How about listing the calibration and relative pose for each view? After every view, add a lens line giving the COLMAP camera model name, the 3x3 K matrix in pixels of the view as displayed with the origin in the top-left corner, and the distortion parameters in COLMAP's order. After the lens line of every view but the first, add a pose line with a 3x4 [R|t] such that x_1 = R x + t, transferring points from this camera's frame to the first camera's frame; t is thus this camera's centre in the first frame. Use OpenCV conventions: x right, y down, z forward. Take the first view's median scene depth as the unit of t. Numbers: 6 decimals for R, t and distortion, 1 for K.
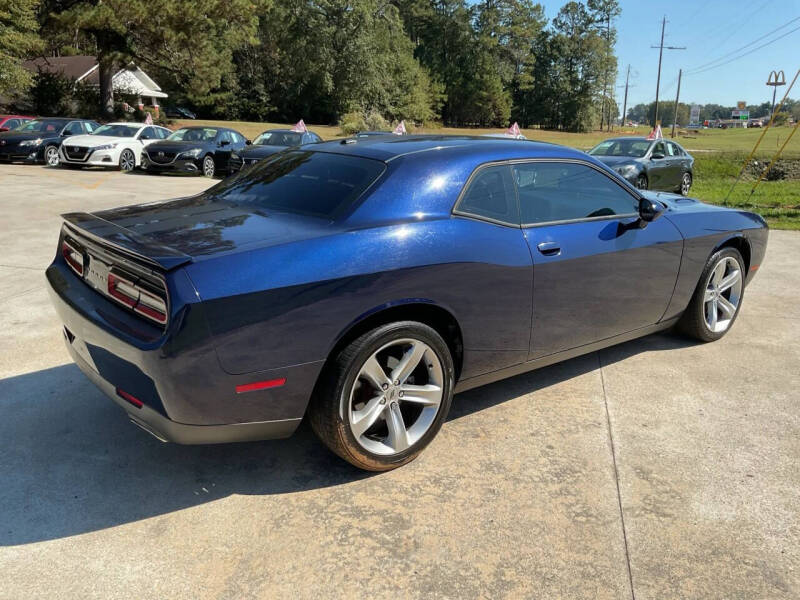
lens RADIAL K [[666.5, 0, 401.4], [0, 666.5, 301.9], [0, 0, 1]] dist [0.052661, -0.104158]
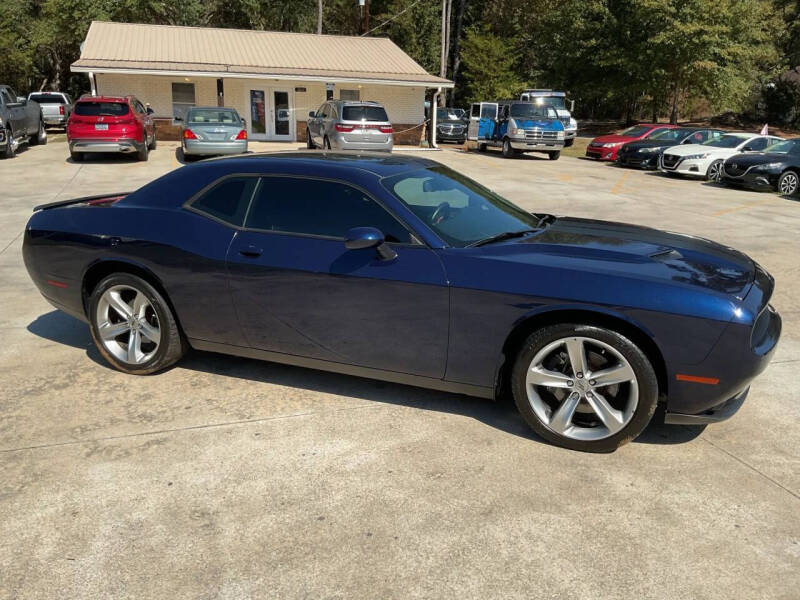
lens RADIAL K [[666.5, 0, 398.0], [0, 666.5, 298.6], [0, 0, 1]] dist [0.052661, -0.104158]
pose [[0.480203, 0.216049, -0.850134, 0.114976], [-0.229222, 0.966423, 0.116124, -0.016653], [0.846677, 0.139106, 0.513602, 0.055316]]
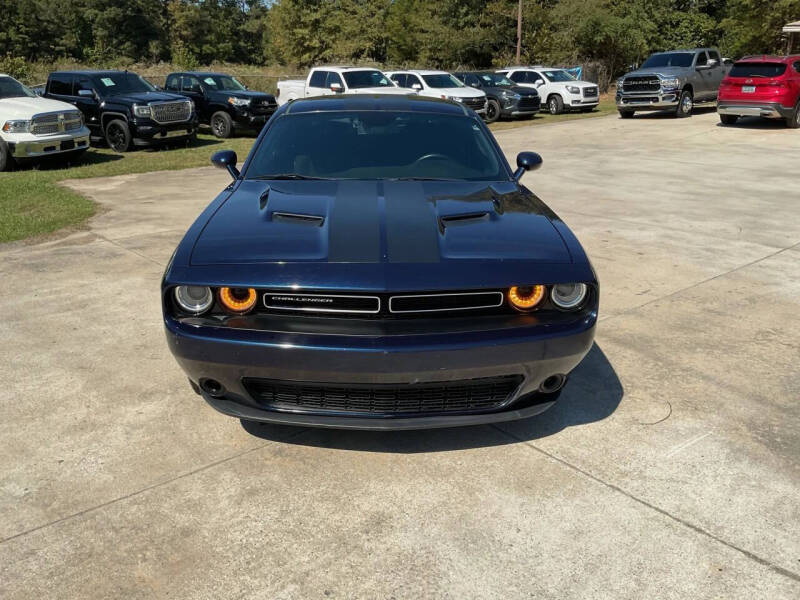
lens RADIAL K [[666.5, 0, 400.3], [0, 666.5, 301.3], [0, 0, 1]] dist [0.052661, -0.104158]
pose [[-0.585951, 0.235478, -0.775378, 0.107099], [-0.226285, 0.871237, 0.435593, -0.046415], [0.778111, 0.430693, -0.457217, 0.176438]]
